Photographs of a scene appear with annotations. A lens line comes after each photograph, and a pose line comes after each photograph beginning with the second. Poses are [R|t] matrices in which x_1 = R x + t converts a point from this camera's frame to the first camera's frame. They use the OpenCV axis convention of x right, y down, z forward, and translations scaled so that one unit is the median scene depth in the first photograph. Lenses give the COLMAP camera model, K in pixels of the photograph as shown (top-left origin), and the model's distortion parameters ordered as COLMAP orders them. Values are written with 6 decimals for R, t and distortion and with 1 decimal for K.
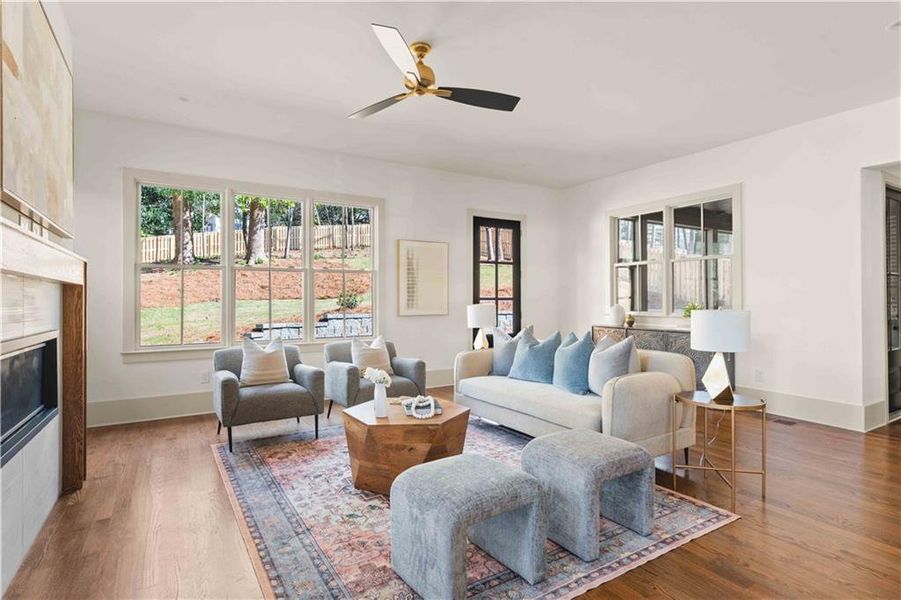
lens RADIAL K [[463.9, 0, 452.0], [0, 463.9, 293.2], [0, 0, 1]] dist [0.000885, 0.000501]
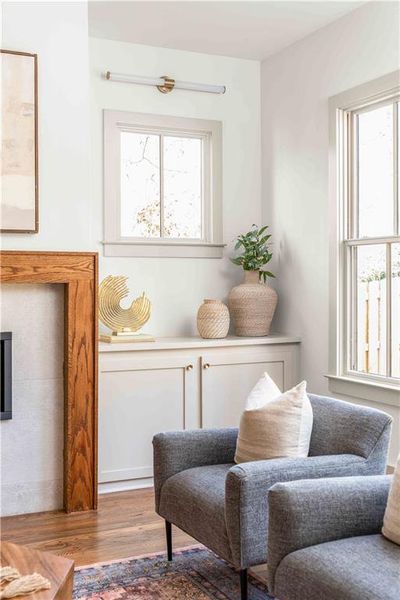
lens RADIAL K [[746.1, 0, 199.6], [0, 746.1, 294.7], [0, 0, 1]] dist [-0.005943, 0.000000]
pose [[-0.117759, 0.023530, -0.992763, 0.565462], [0.019731, 0.999577, 0.021351, -0.021699], [0.992846, -0.017074, -0.118173, 1.413889]]
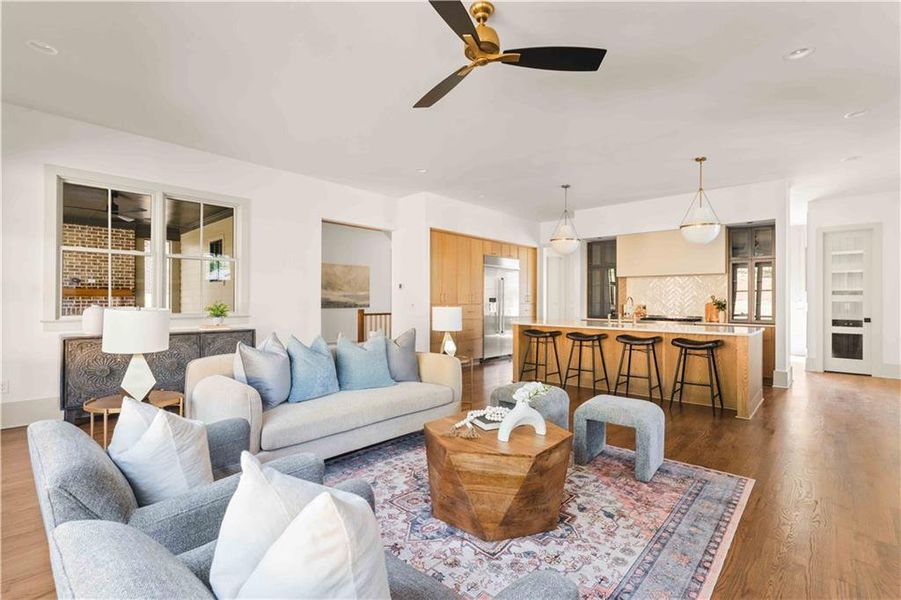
lens RADIAL K [[404.6, 0, 447.3], [0, 404.6, 297.8], [0, 0, 1]] dist [0.000492, -0.000441]
pose [[-0.257513, 0.005958, 0.966256, -0.853775], [-0.021734, 0.999692, -0.011957, 0.018472], [-0.966030, -0.024080, -0.257304, 1.372938]]
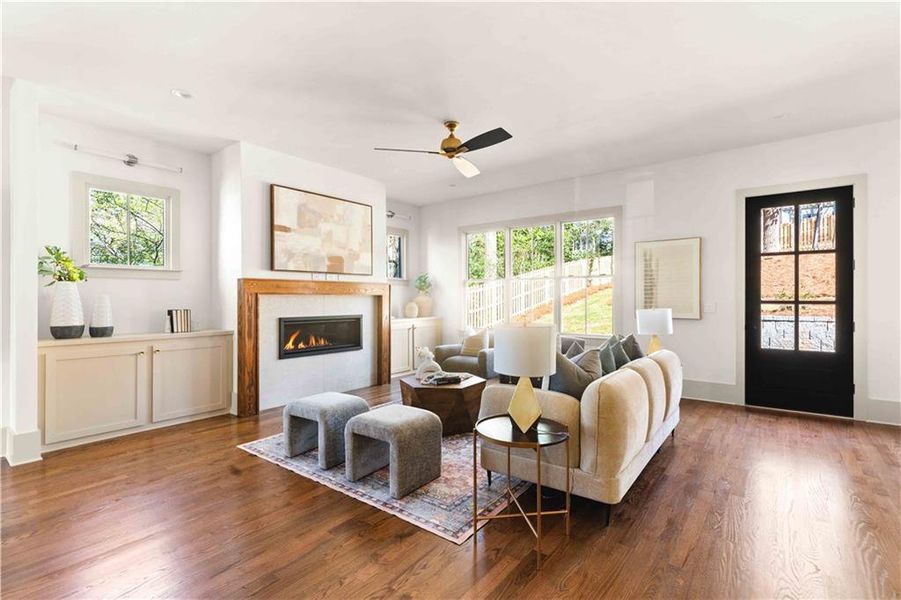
lens RADIAL K [[425.4, 0, 456.1], [0, 425.4, 293.2], [0, 0, 1]] dist [-0.009141, 0.001157]
pose [[0.354498, -0.003039, -0.935052, 1.251284], [0.017353, 0.999844, 0.003329, -0.028982], [0.934896, -0.017406, 0.354495, 0.607865]]
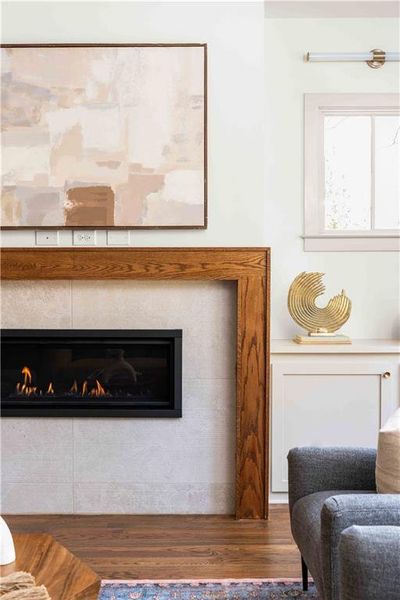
lens RADIAL K [[740.7, 0, 186.8], [0, 740.7, 302.1], [0, 0, 1]] dist [-0.005320, 0.000000]
pose [[-0.544070, 0.035444, -0.838291, 0.367278], [0.021329, 0.999369, 0.028412, -0.018804], [0.838768, -0.002422, -0.544483, 1.650988]]
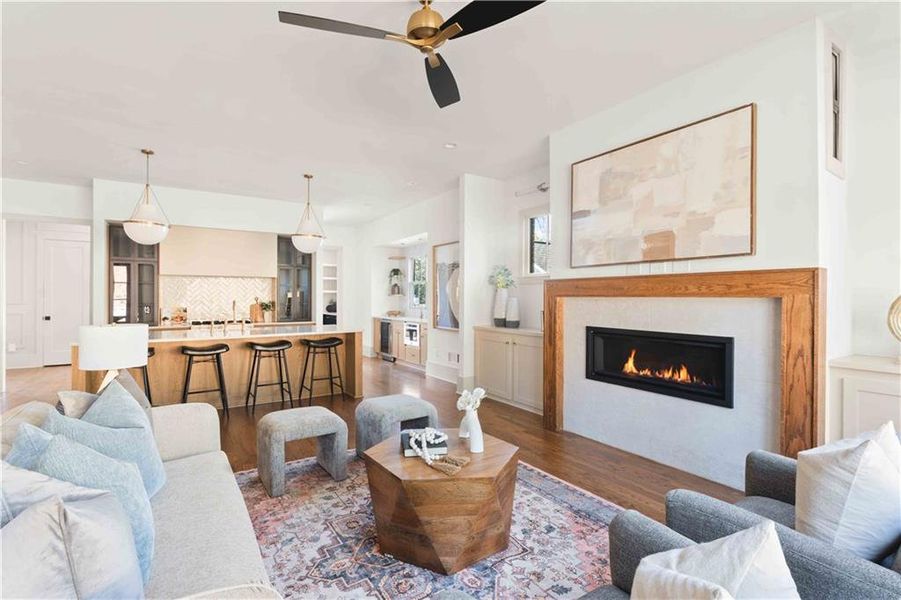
lens RADIAL K [[418.2, 0, 440.9], [0, 418.2, 295.9], [0, 0, 1]] dist [0.001379, -0.000626]
pose [[-0.999994, 0.003069, 0.001701, -0.102598], [0.003030, 0.999749, -0.022216, -0.005382], [-0.001769, -0.022211, -0.999752, 1.860452]]
